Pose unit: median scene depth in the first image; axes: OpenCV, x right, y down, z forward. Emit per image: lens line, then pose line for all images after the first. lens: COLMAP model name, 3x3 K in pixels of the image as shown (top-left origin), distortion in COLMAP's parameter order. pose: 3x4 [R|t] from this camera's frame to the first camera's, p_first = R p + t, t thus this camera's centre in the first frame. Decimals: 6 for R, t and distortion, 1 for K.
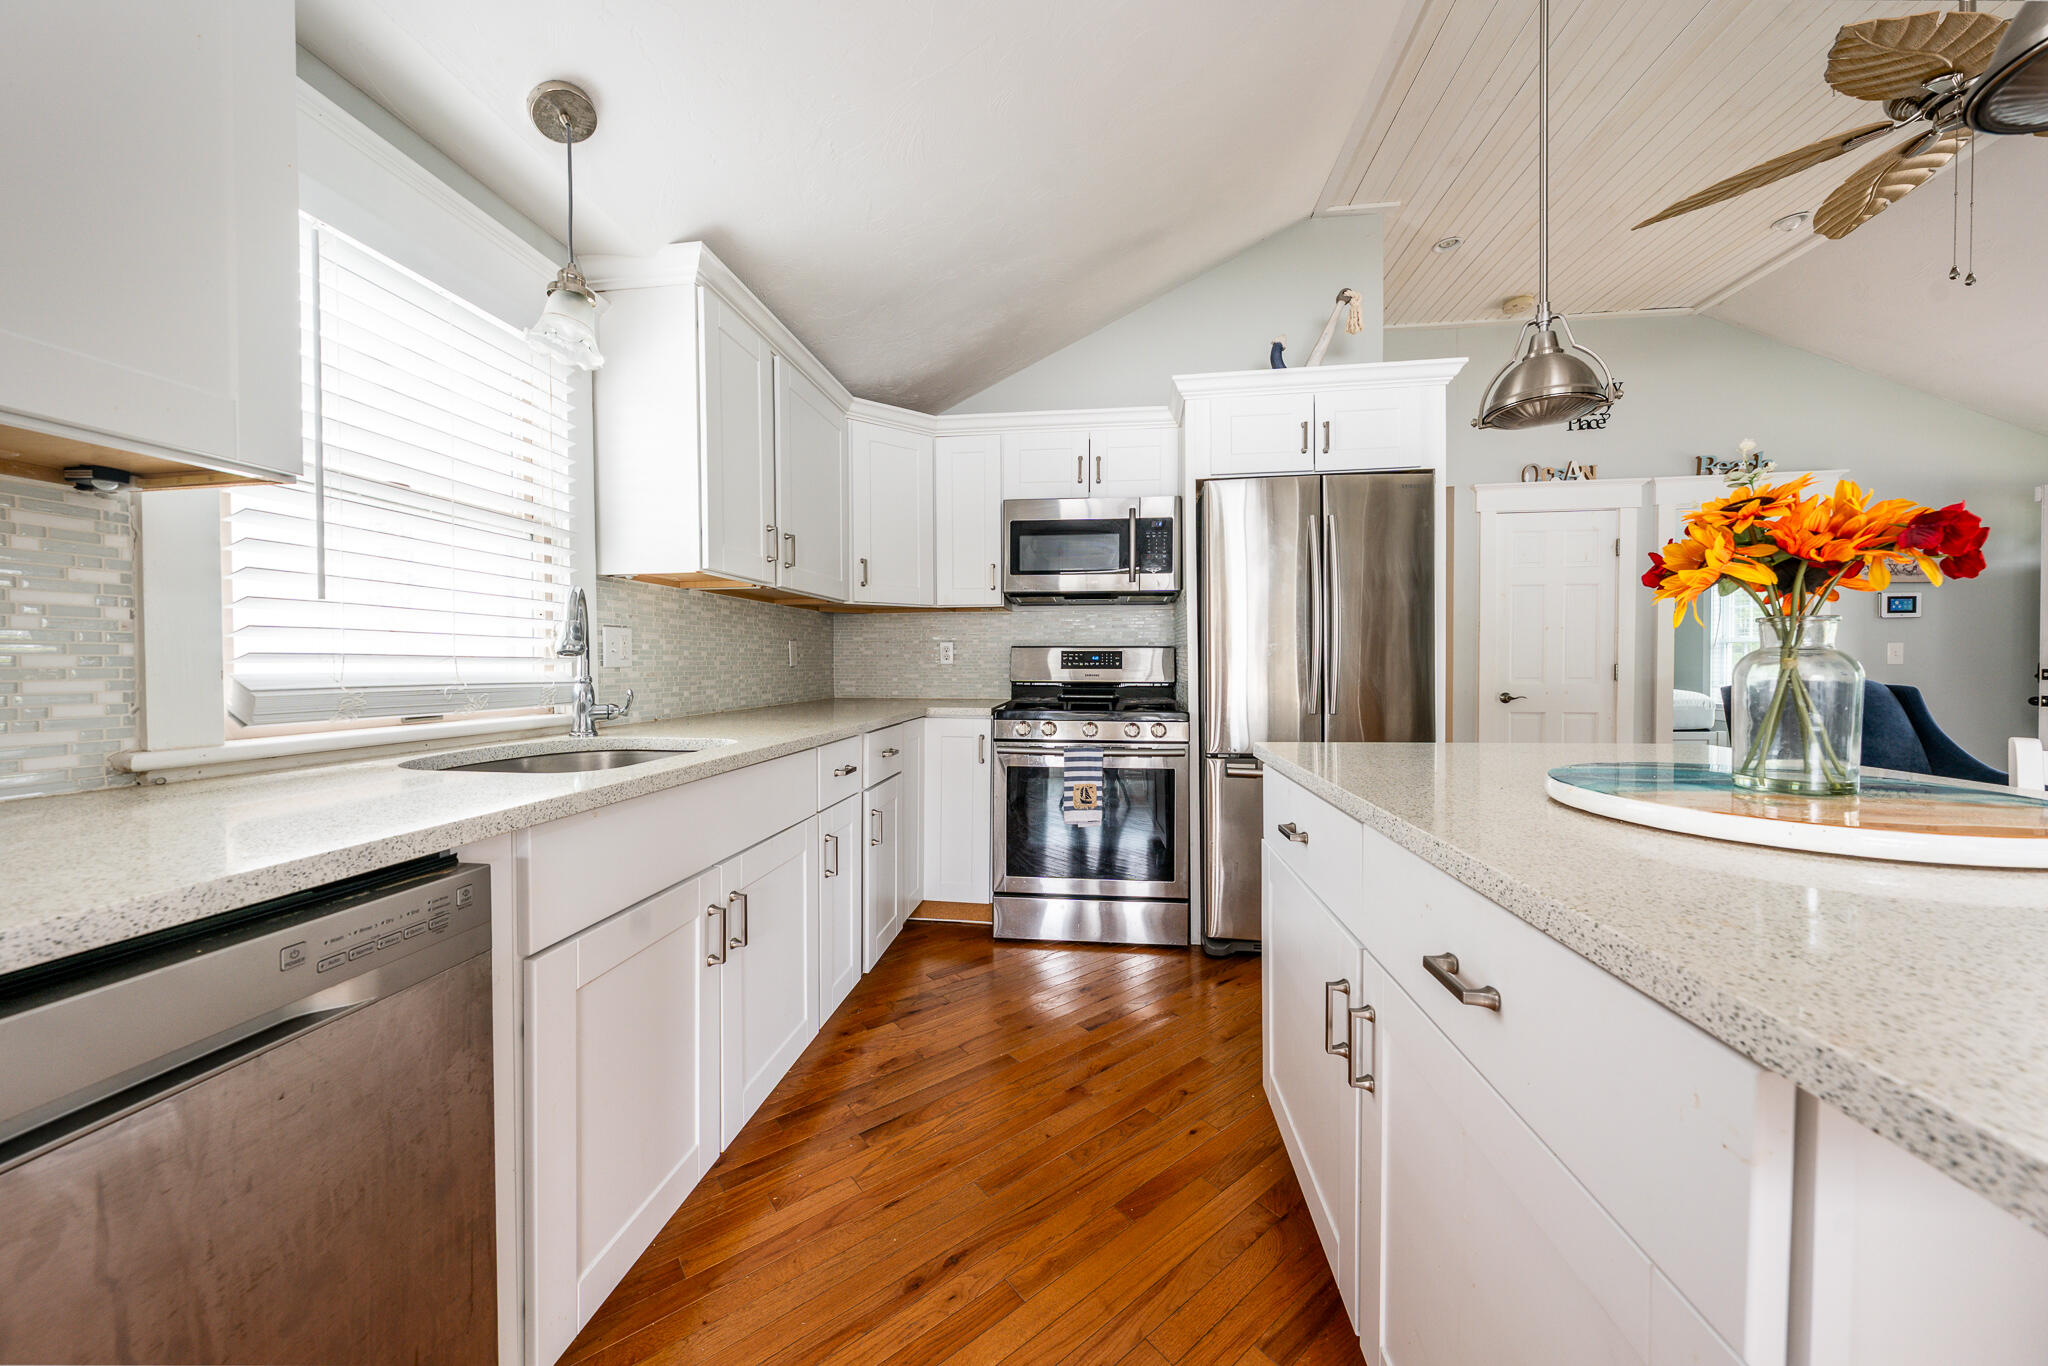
lens RADIAL K [[709.2, 0, 1030.5], [0, 709.2, 671.5], [0, 0, 1]] dist [-0.002002, -0.000100]
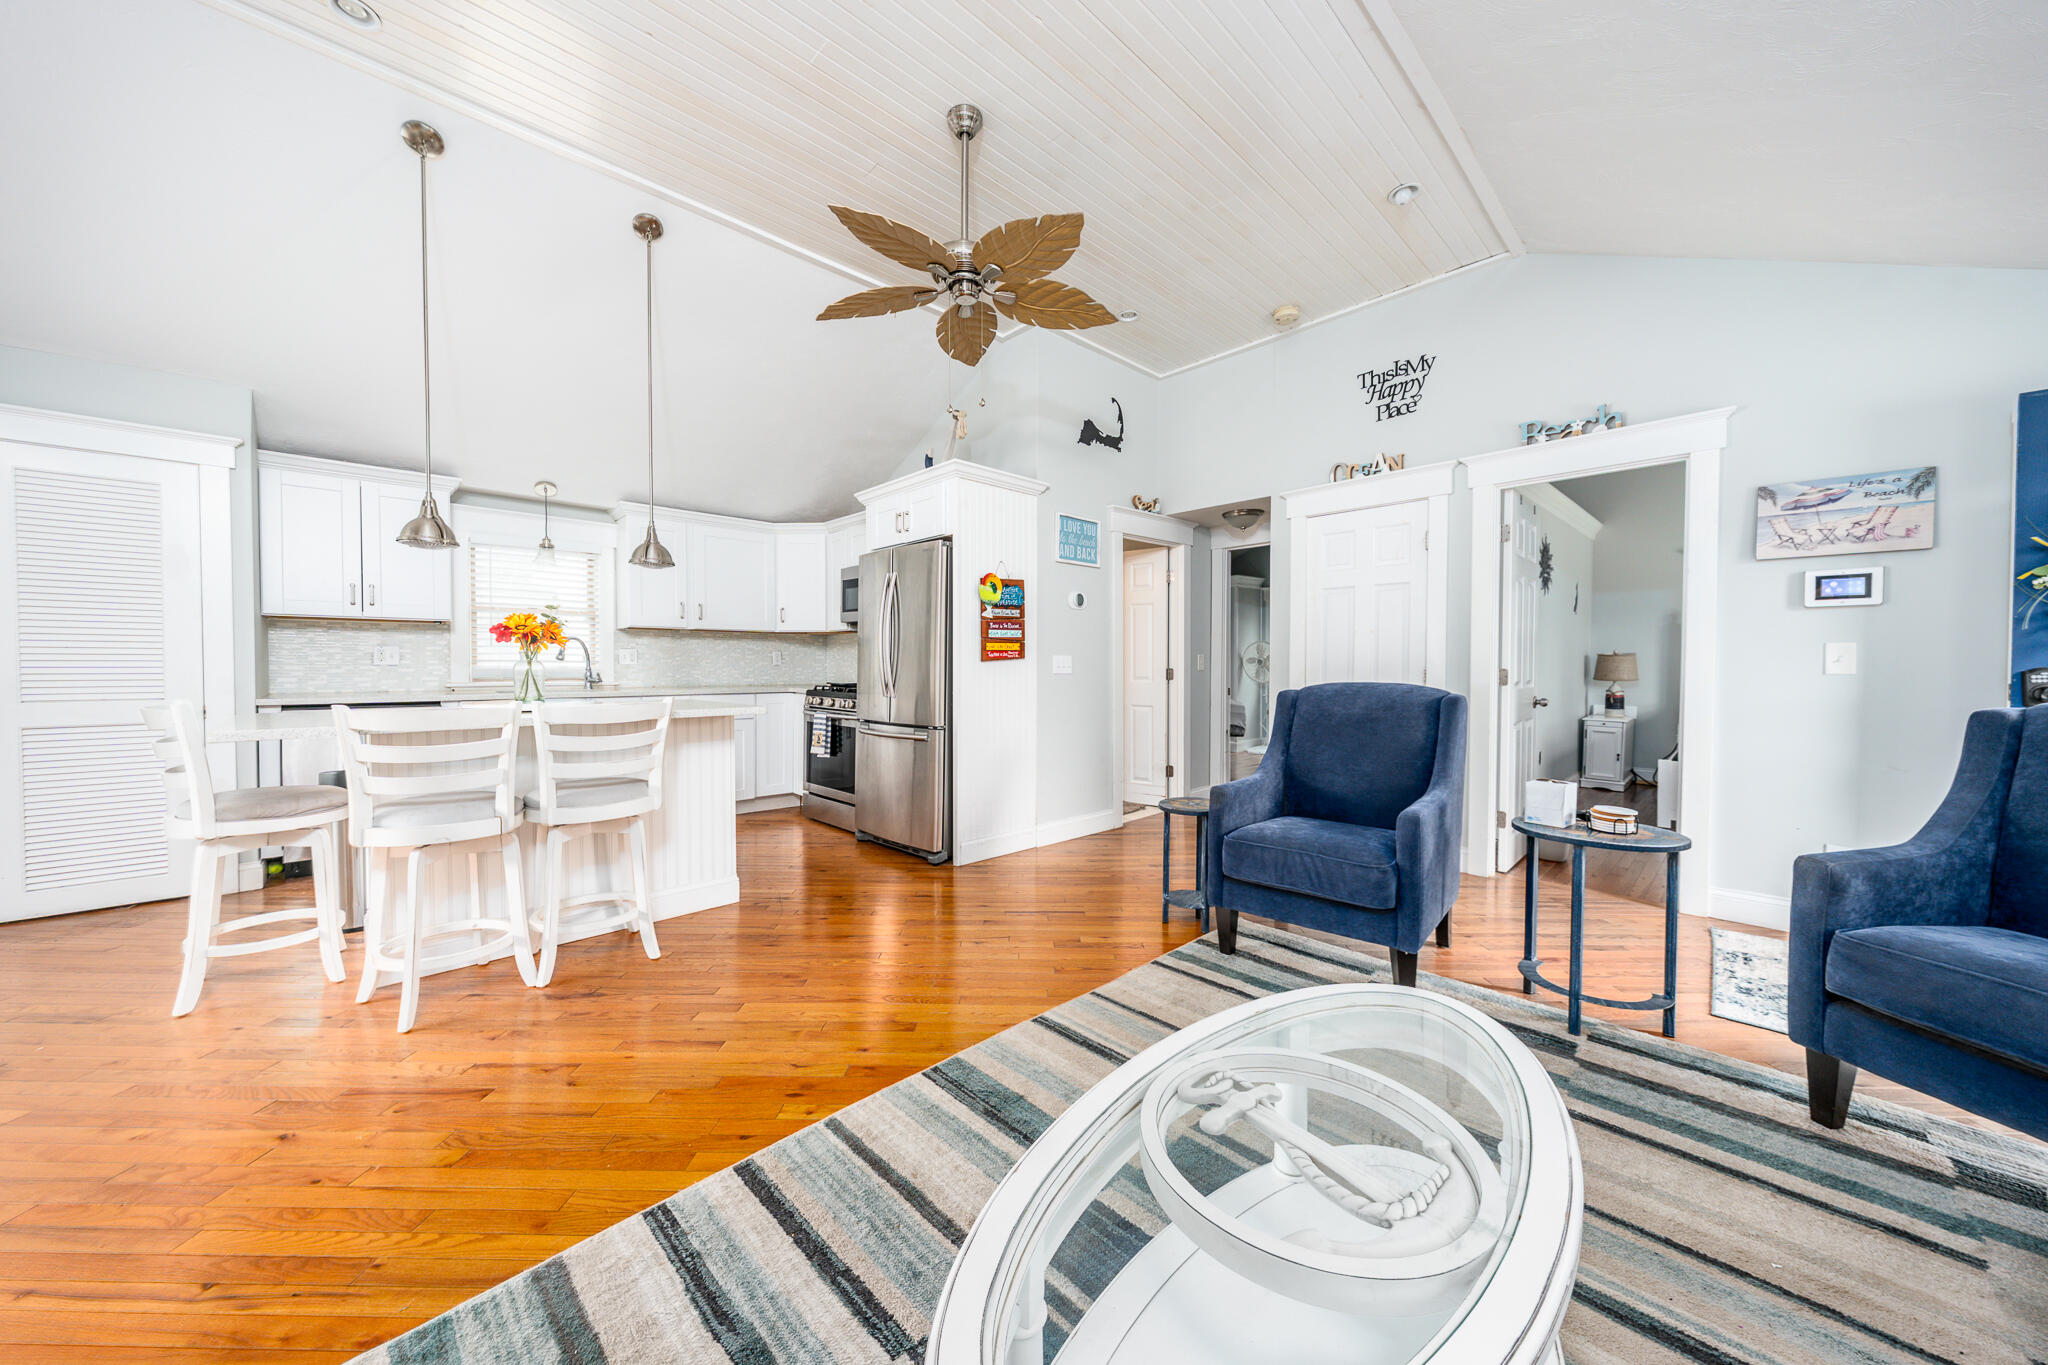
lens RADIAL K [[692.8, 0, 1022.9], [0, 692.8, 678.8], [0, 0, 1]] dist [0.000440, -0.000098]
pose [[0.774156, 0.020870, -0.632651, 1.490567], [-0.013297, 0.999772, 0.016709, -0.009890], [0.632855, -0.004523, 0.774257, -0.022429]]
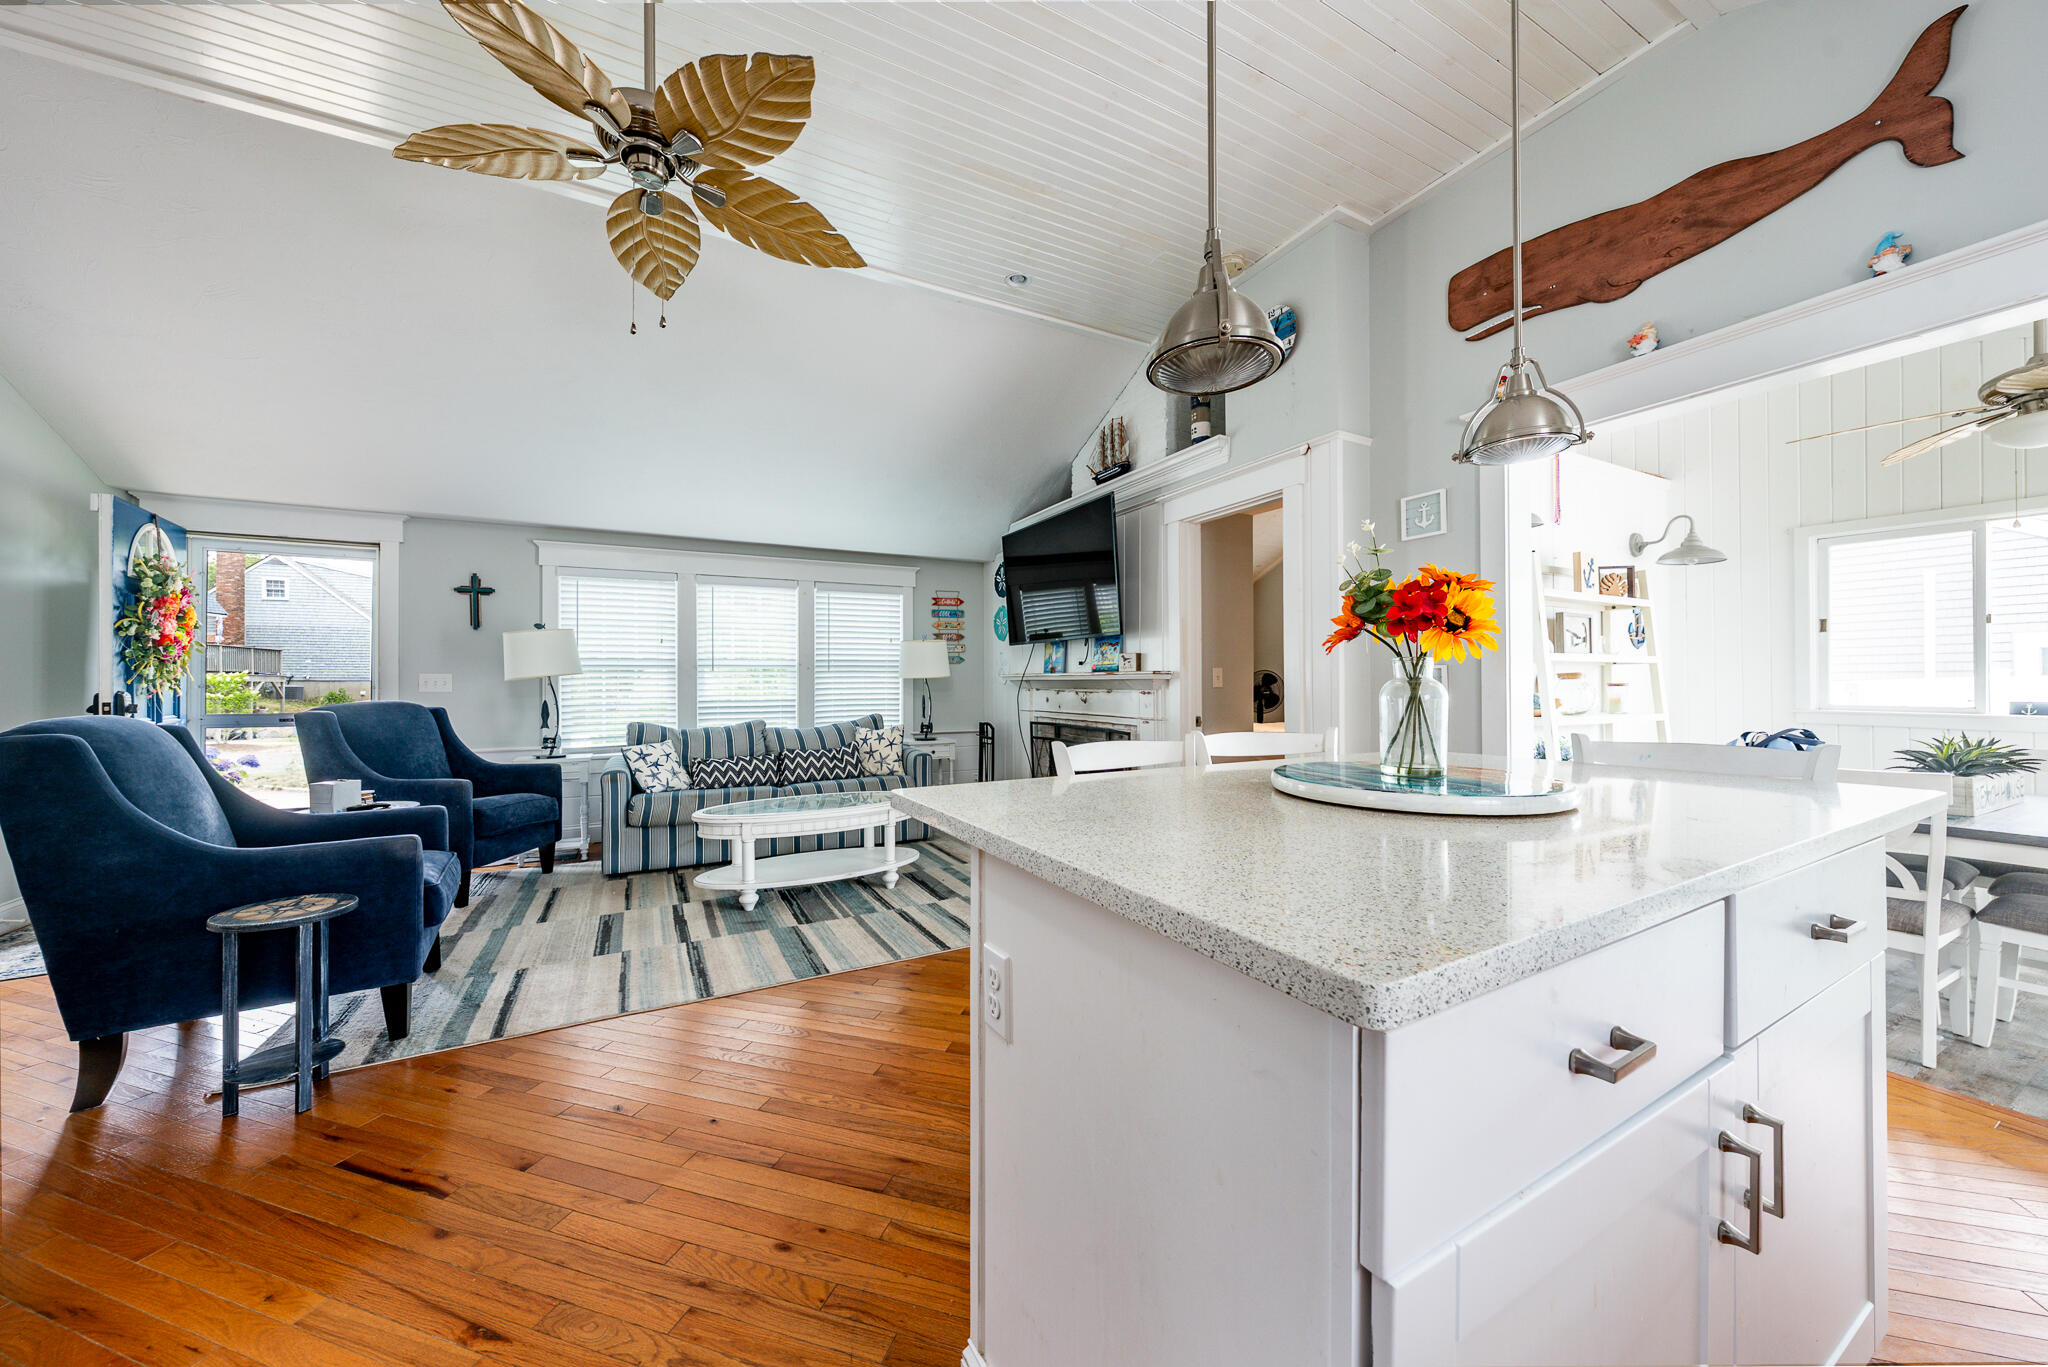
lens RADIAL K [[704.8, 0, 1021.7], [0, 704.8, 678.4], [0, 0, 1]] dist [-0.001010, -0.000075]
pose [[-0.573193, 0.014341, 0.819295, 0.096588], [0.018716, 0.999815, -0.004406, -0.011348], [-0.819207, 0.012808, -0.573355, 0.738072]]
